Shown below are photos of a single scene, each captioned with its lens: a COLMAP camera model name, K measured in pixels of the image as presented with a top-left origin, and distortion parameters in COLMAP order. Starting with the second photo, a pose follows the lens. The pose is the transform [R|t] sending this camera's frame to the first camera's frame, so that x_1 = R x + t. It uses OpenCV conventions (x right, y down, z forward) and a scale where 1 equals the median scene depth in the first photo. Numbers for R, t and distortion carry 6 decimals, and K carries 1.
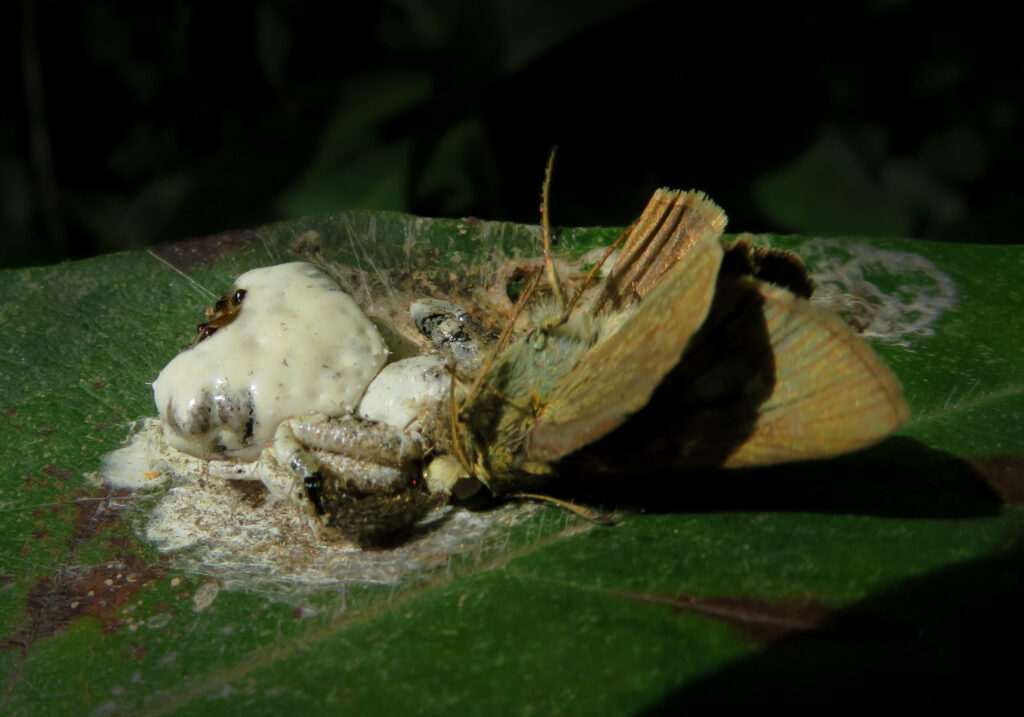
lens RADIAL K [[1350.8, 0, 375.2], [0, 1350.8, 335.0], [0, 0, 1]] dist [0.000305, 0.000000]
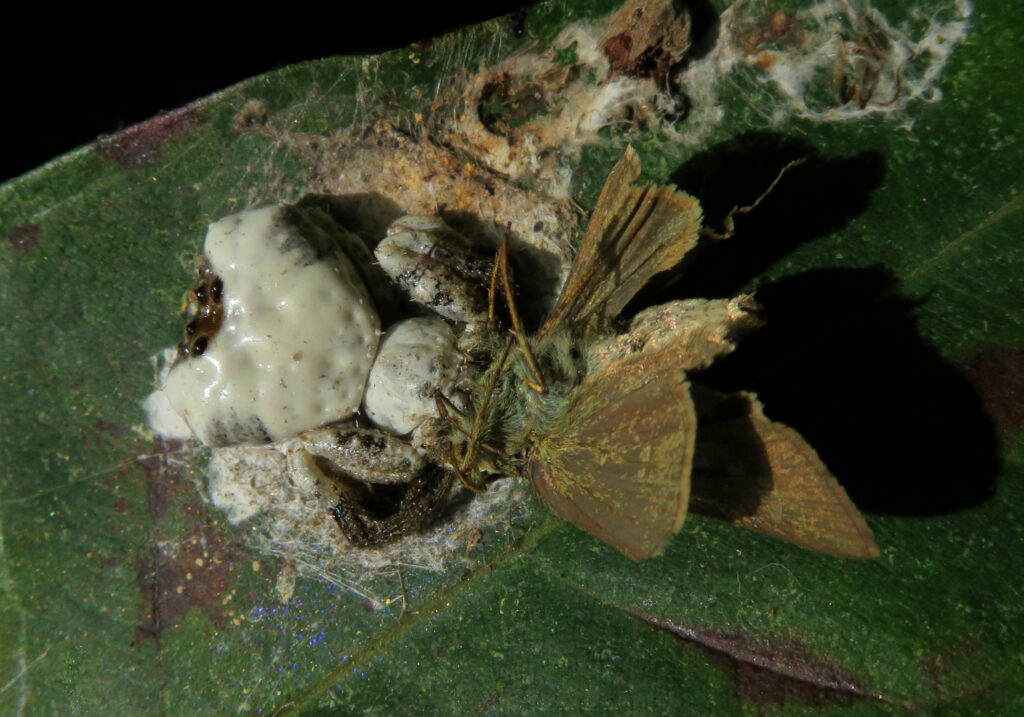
lens RADIAL K [[1252.6, 0, 461.2], [0, 1252.6, 342.1], [0, 0, 1]] dist [-0.000156, 0.000000]
pose [[0.971697, -0.216525, -0.094460, 0.145979], [0.217941, 0.667397, 0.712097, -0.590524], [-0.091145, -0.712529, 0.695698, 0.330927]]
